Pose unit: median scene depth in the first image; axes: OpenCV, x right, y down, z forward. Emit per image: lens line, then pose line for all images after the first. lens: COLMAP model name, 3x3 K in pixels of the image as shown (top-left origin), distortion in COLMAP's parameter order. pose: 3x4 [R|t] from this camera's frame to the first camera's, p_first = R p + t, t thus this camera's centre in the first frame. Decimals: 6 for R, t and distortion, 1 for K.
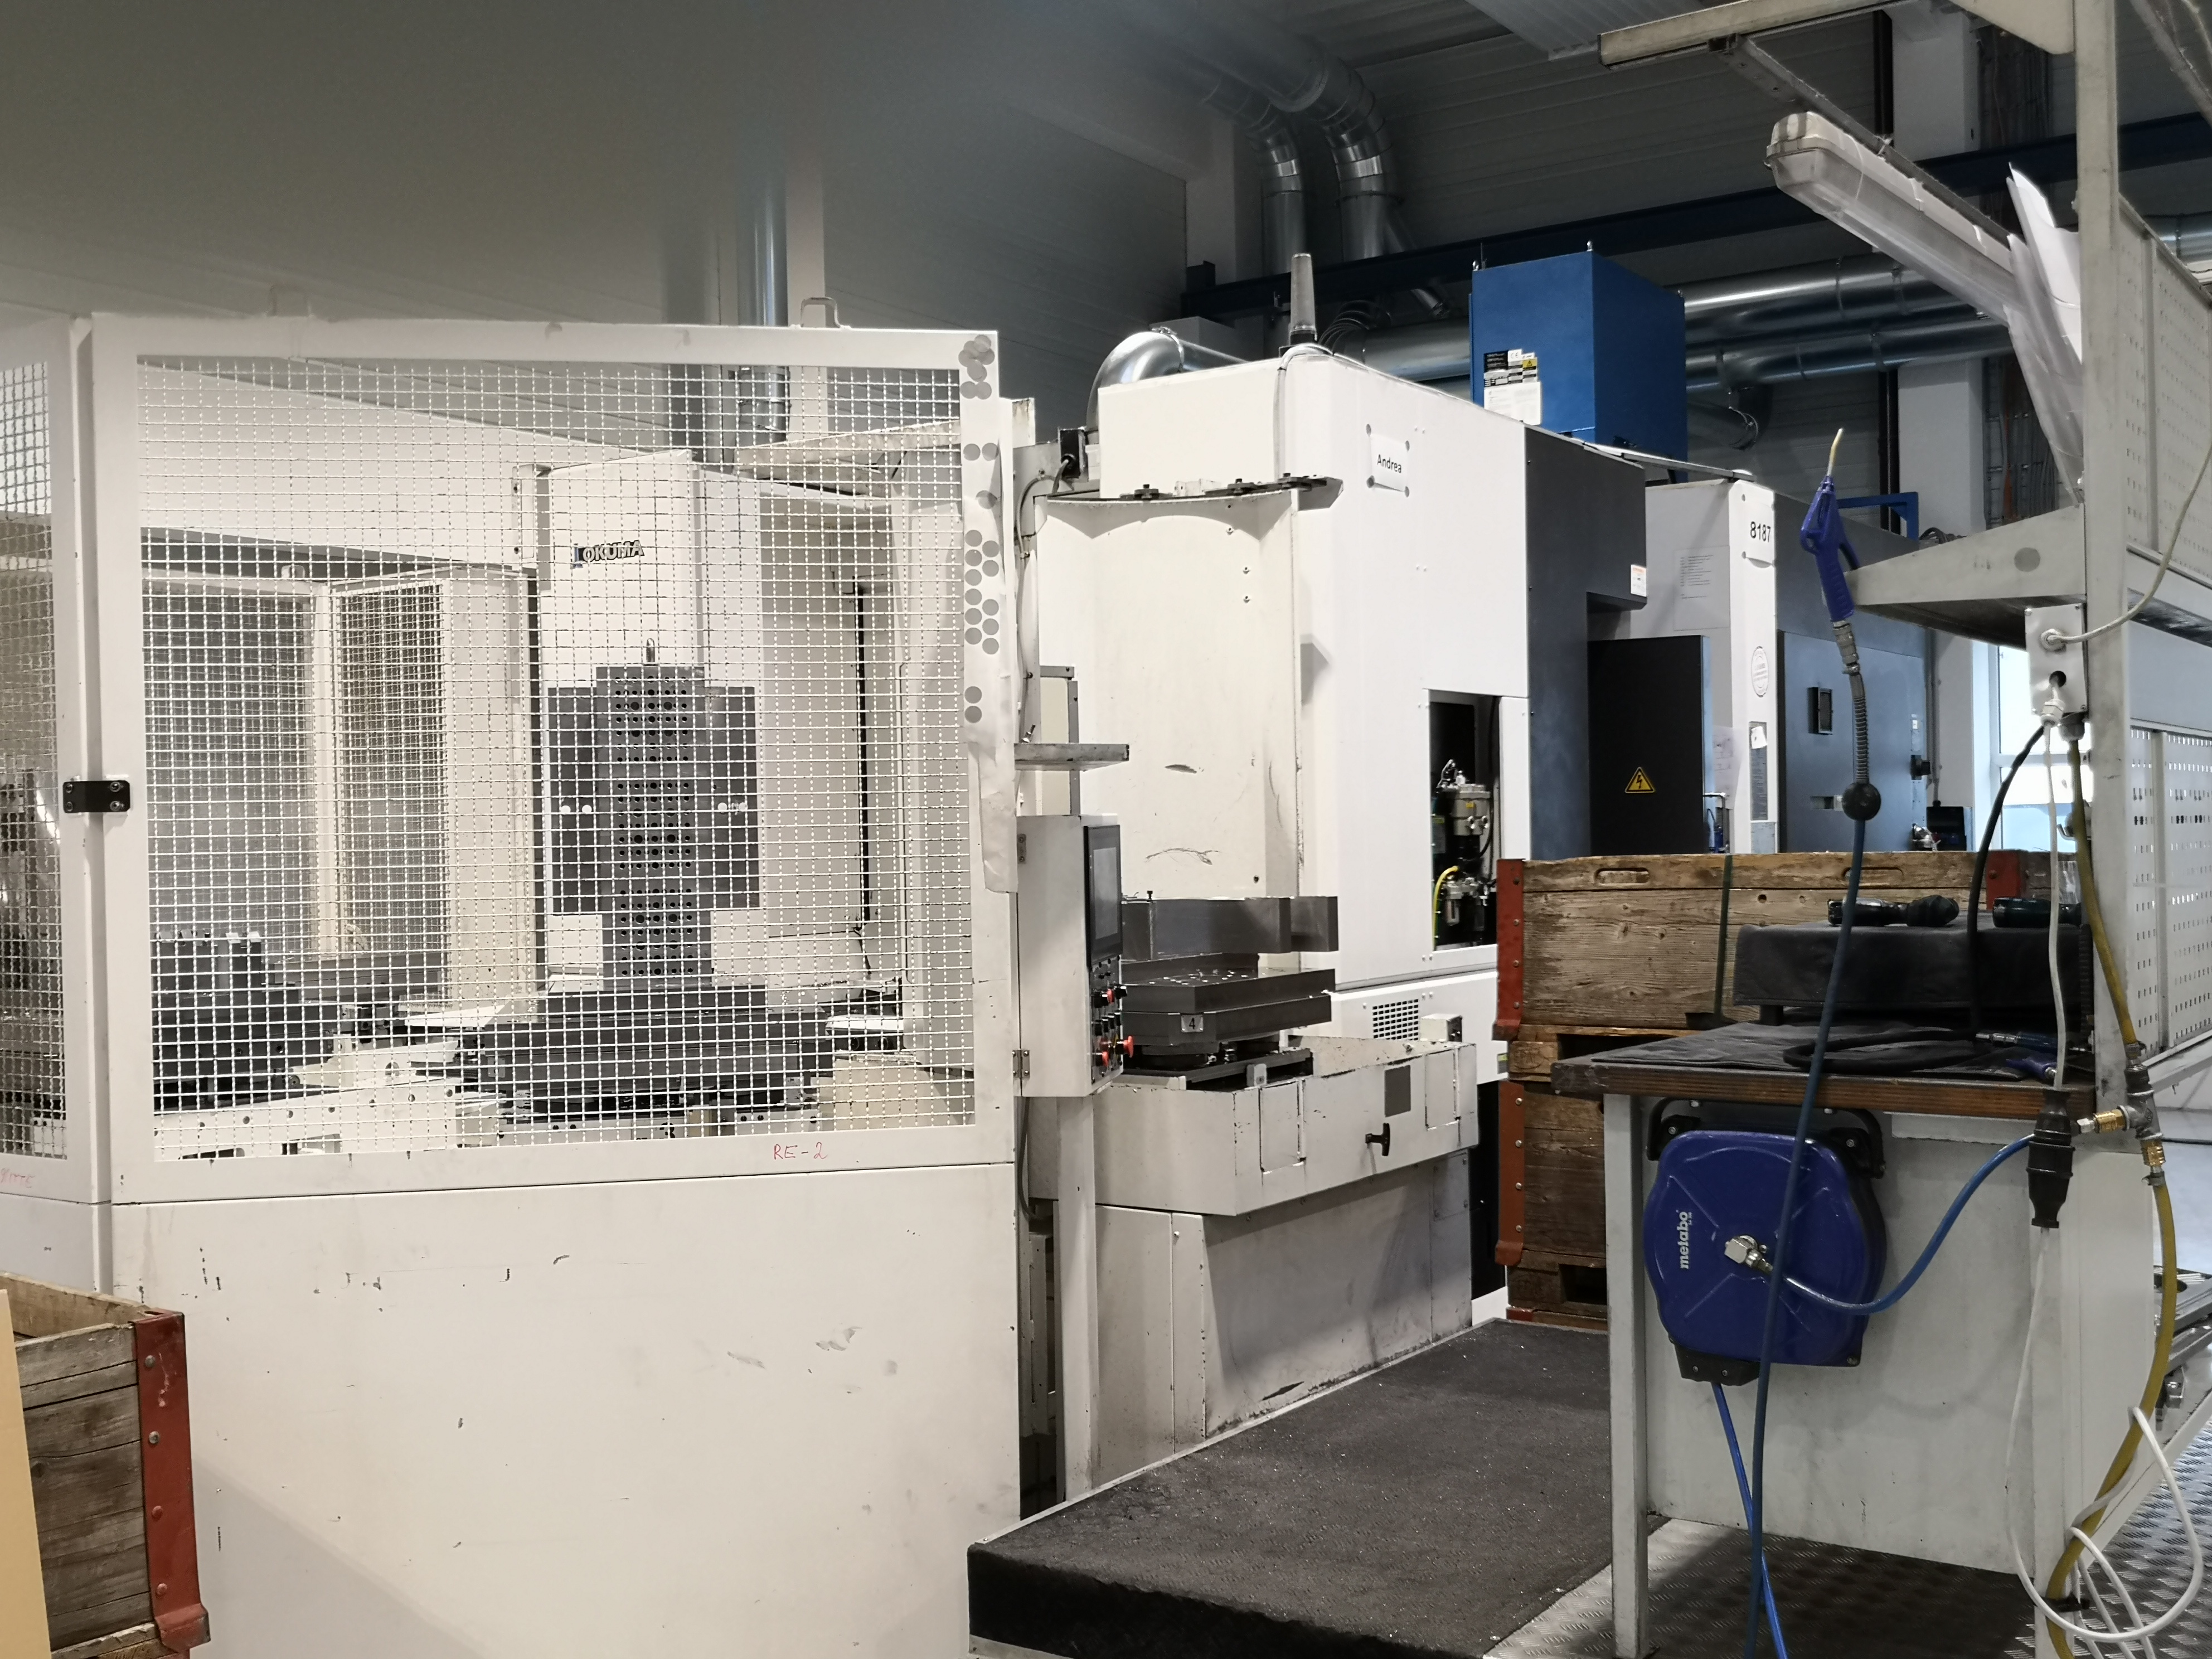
lens RADIAL K [[2281.5, 0, 1105.3], [0, 2281.5, 834.6], [0, 0, 1]] dist [0.010191, 0.000000]
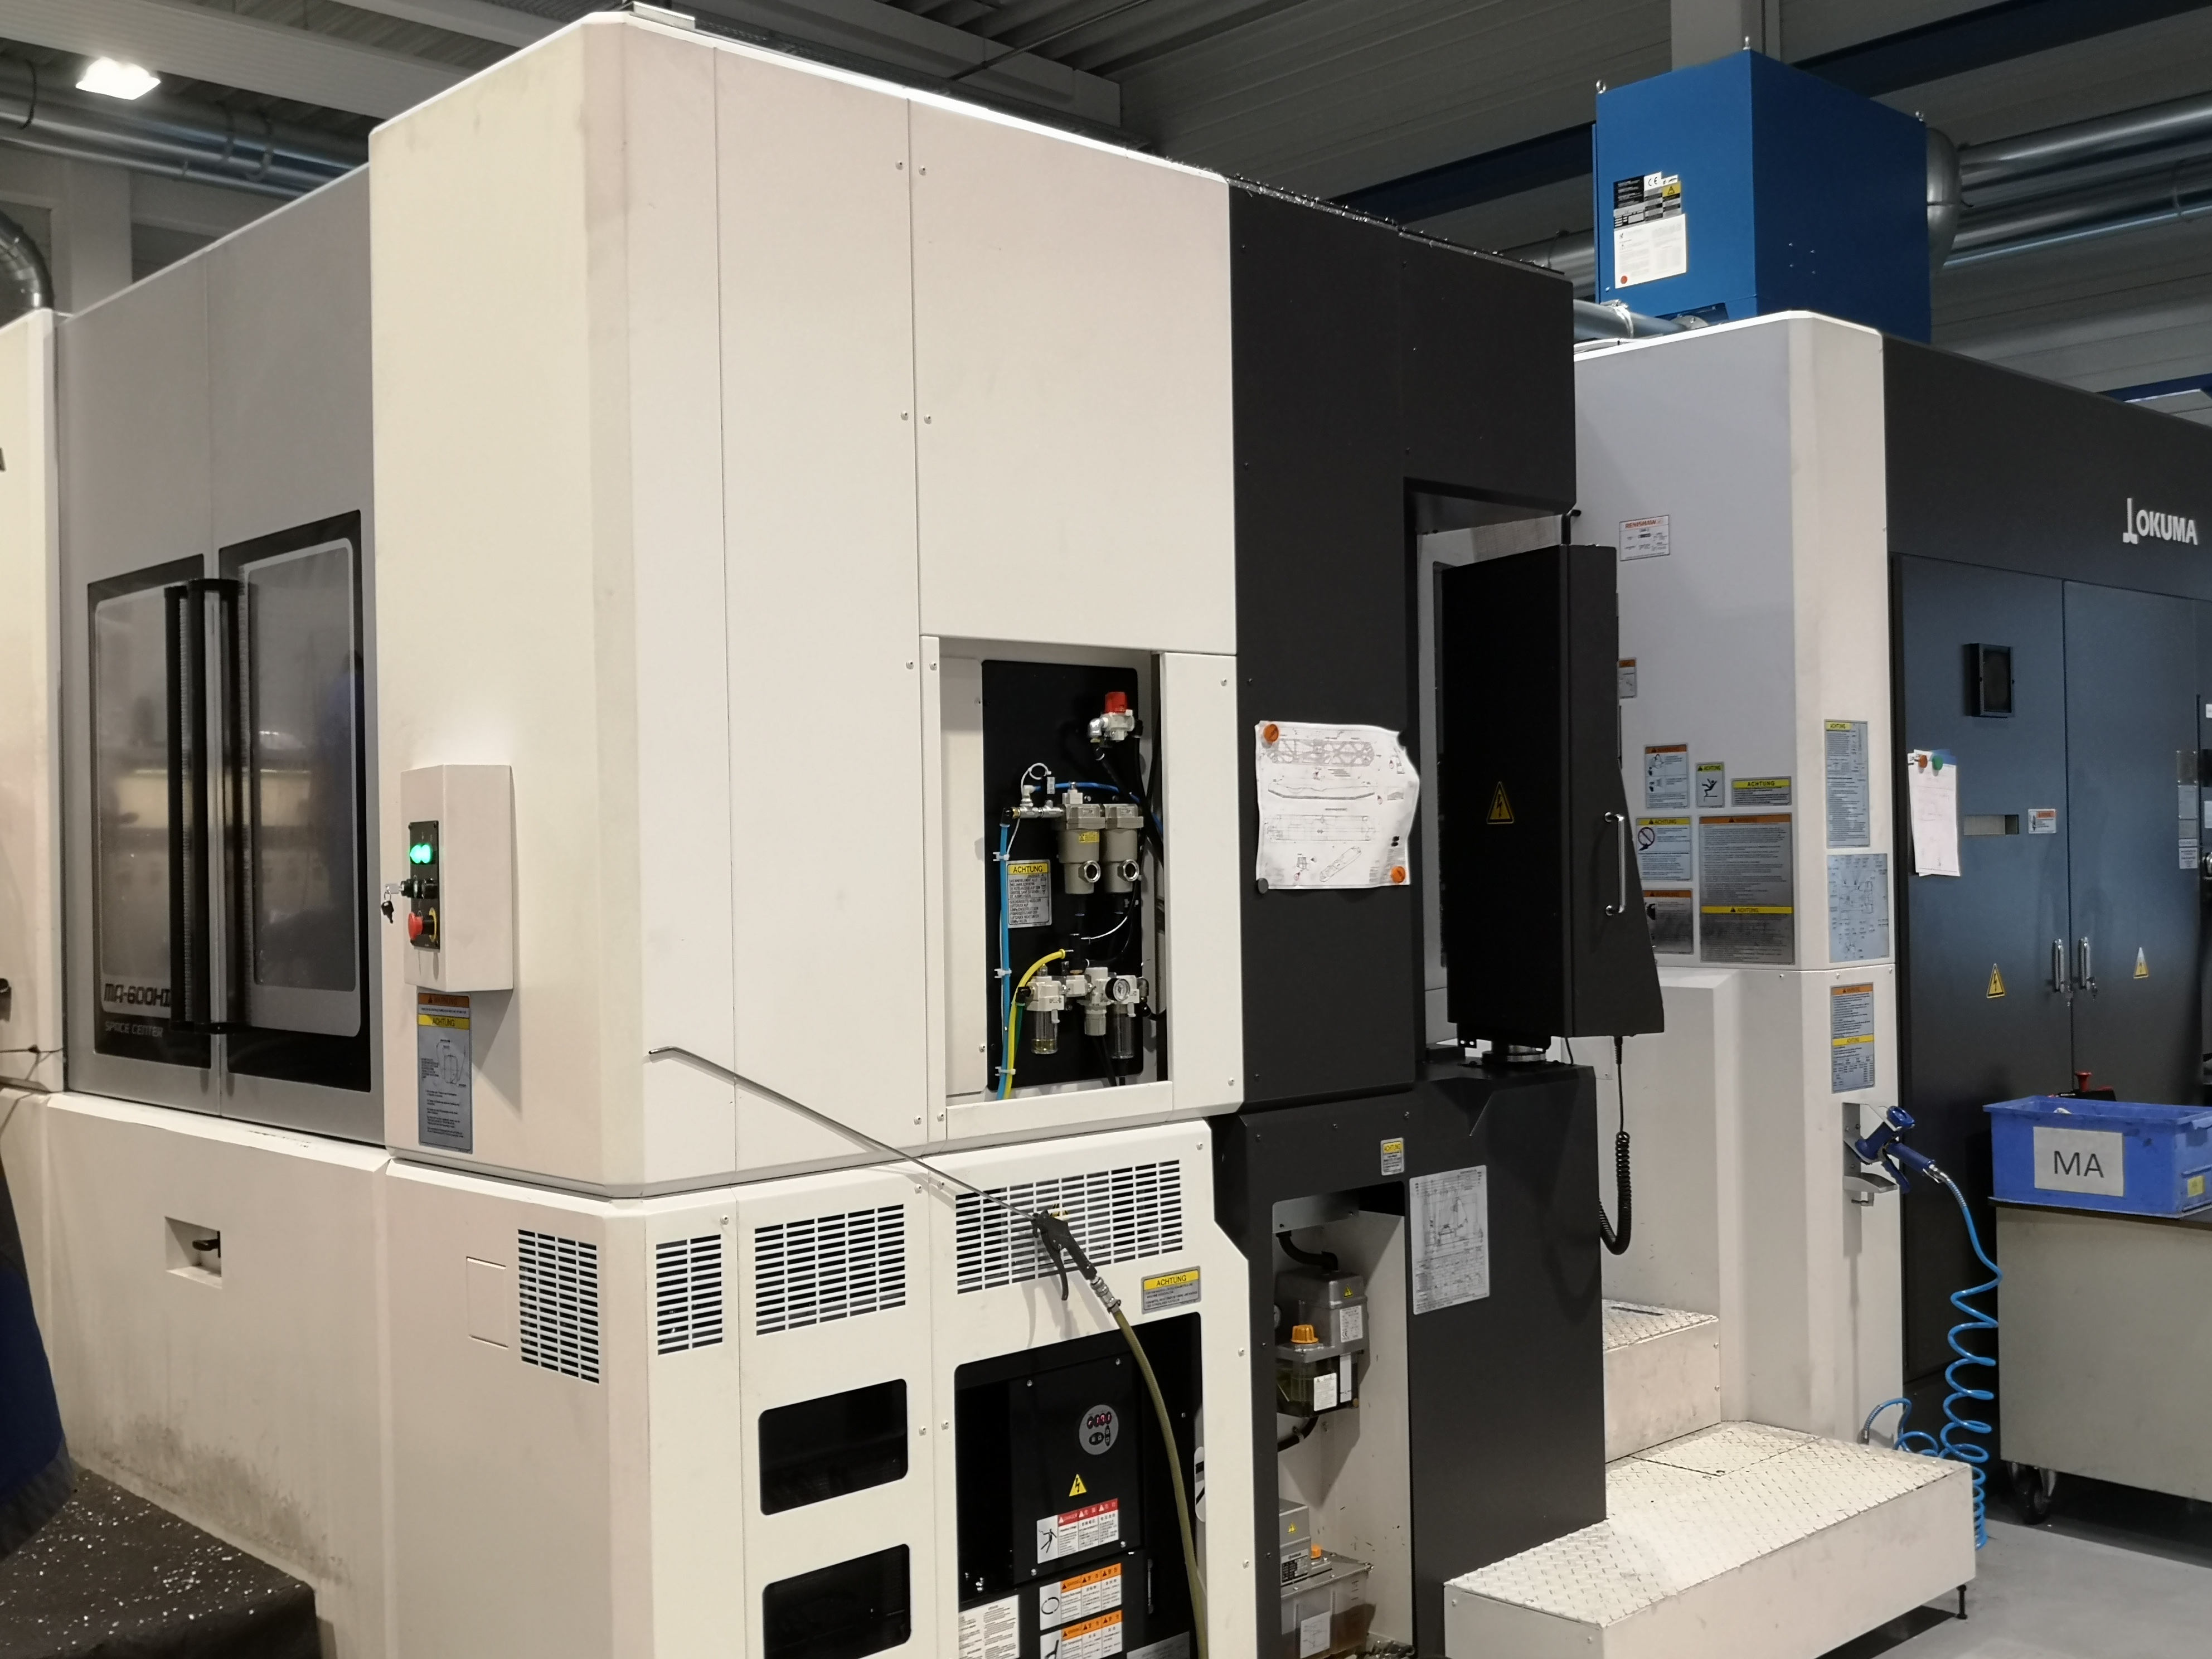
lens RADIAL K [[2281.5, 0, 1106.2], [0, 2281.5, 823.9], [0, 0, 1]] dist [0.010191, 0.000000]
pose [[0.974365, 0.015295, -0.224452, 0.218491], [-0.013925, 0.999874, 0.007684, -0.016529], [0.224542, -0.004361, 0.974455, 0.334542]]
